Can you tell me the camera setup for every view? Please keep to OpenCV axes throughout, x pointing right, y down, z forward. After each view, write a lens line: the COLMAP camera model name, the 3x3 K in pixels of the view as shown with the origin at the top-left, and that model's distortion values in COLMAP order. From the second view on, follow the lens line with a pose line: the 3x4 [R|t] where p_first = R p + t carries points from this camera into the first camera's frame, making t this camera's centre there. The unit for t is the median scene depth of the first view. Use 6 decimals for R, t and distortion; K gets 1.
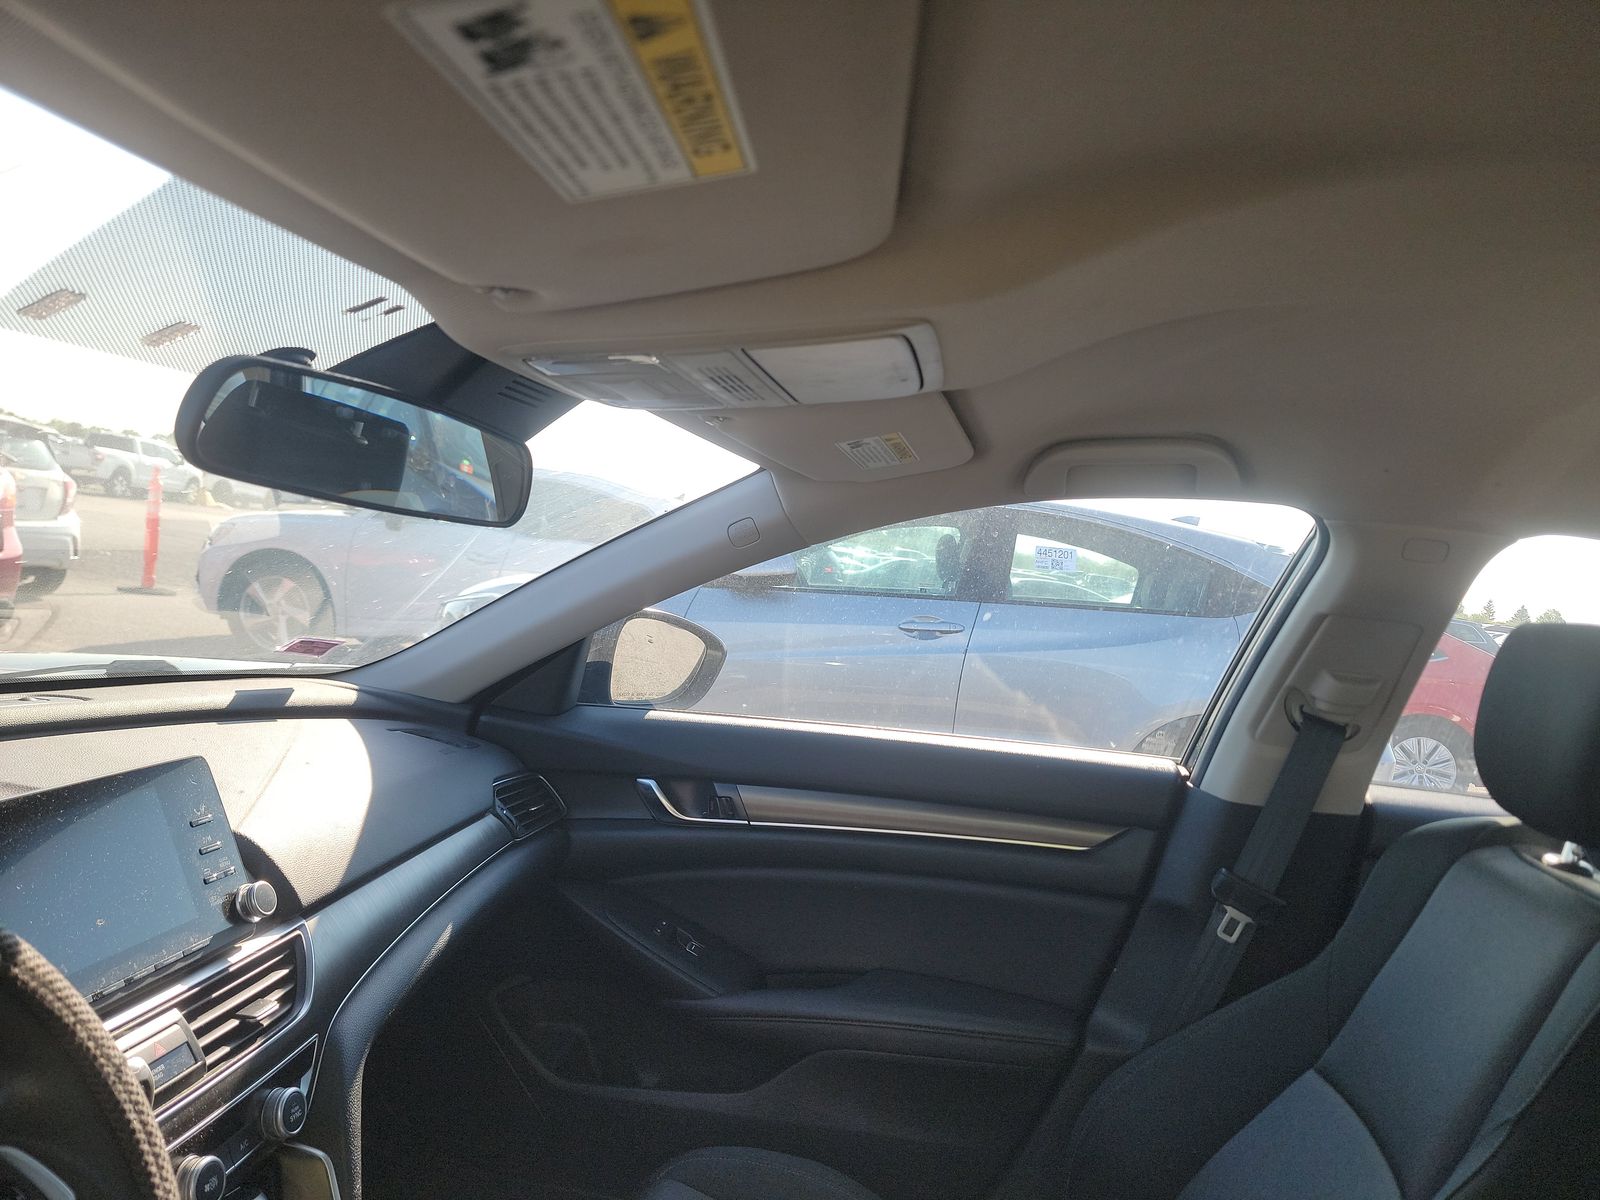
lens RADIAL K [[1080.8, 0, 835.7], [0, 1080.8, 596.7], [0, 0, 1]] dist [0.045329, -0.038747]
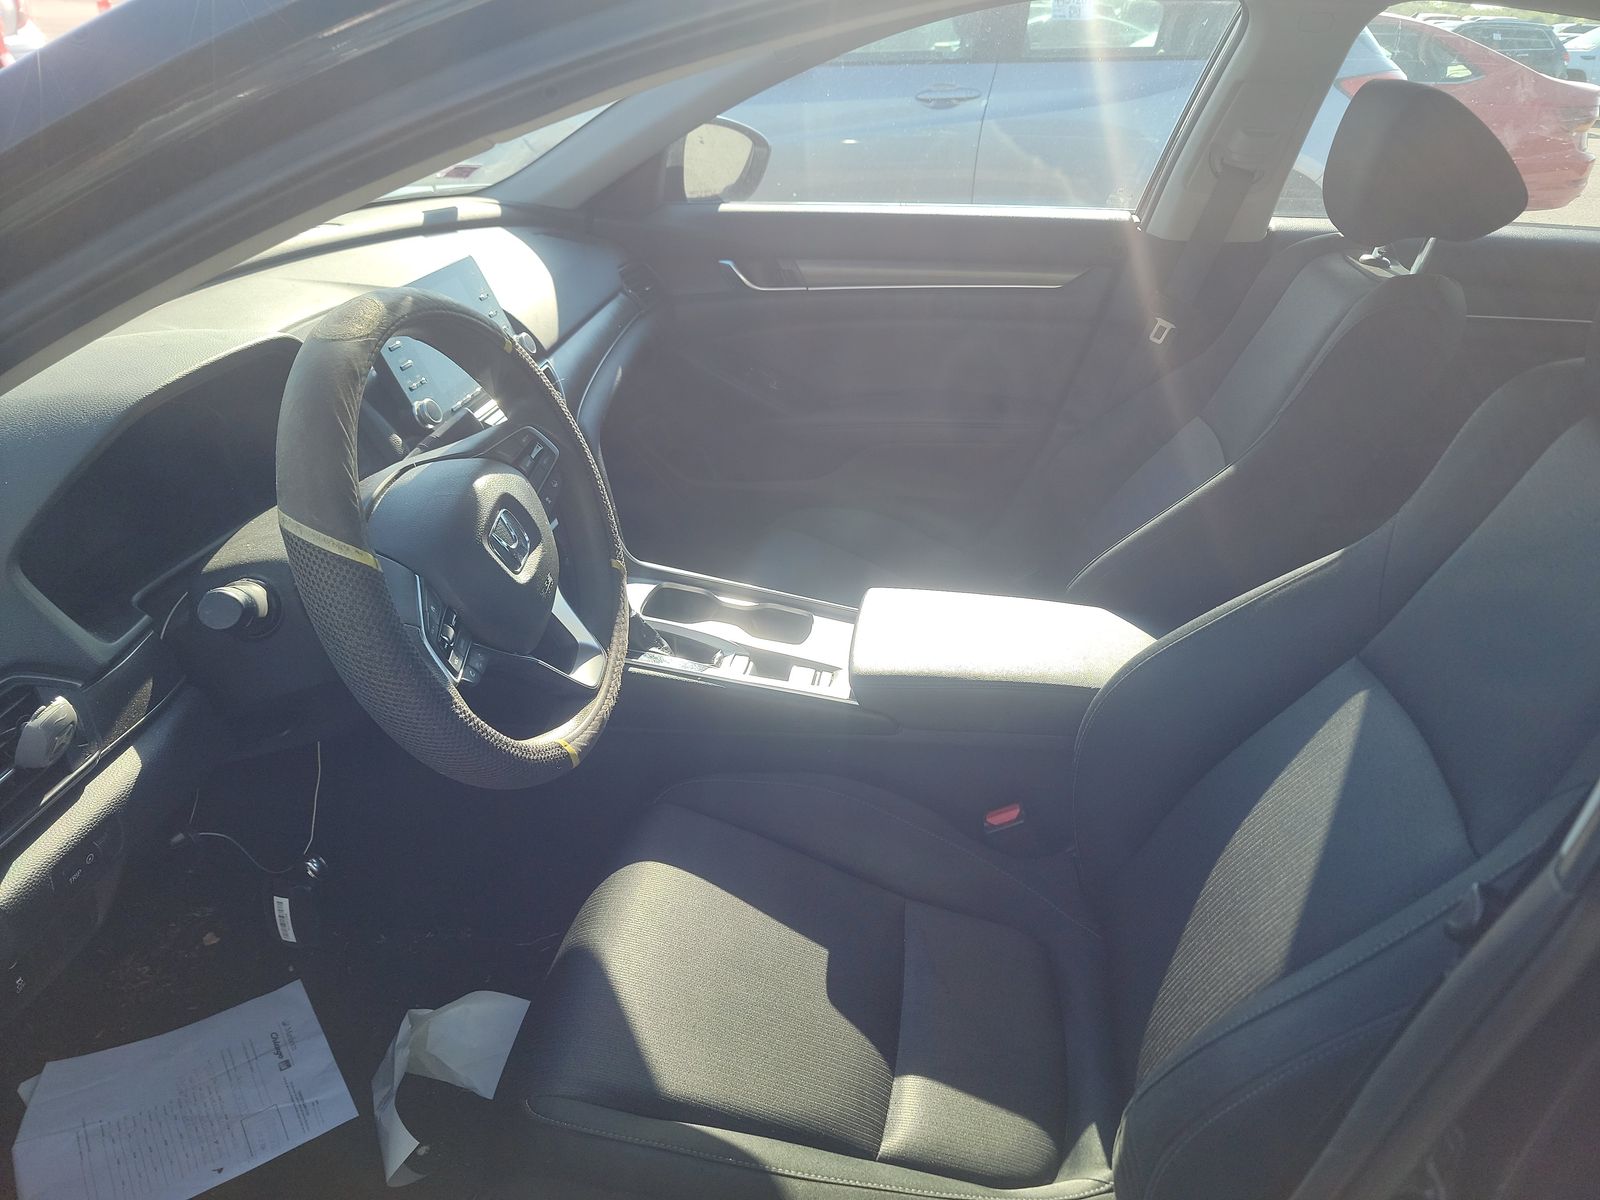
lens RADIAL K [[1080.8, 0, 835.7], [0, 1080.8, 596.7], [0, 0, 1]] dist [0.045329, -0.038747]
pose [[0.997015, -0.065968, -0.040108, -0.017939], [0.076930, 0.892628, 0.444182, -0.043482], [0.006500, -0.445942, 0.895038, -0.376555]]
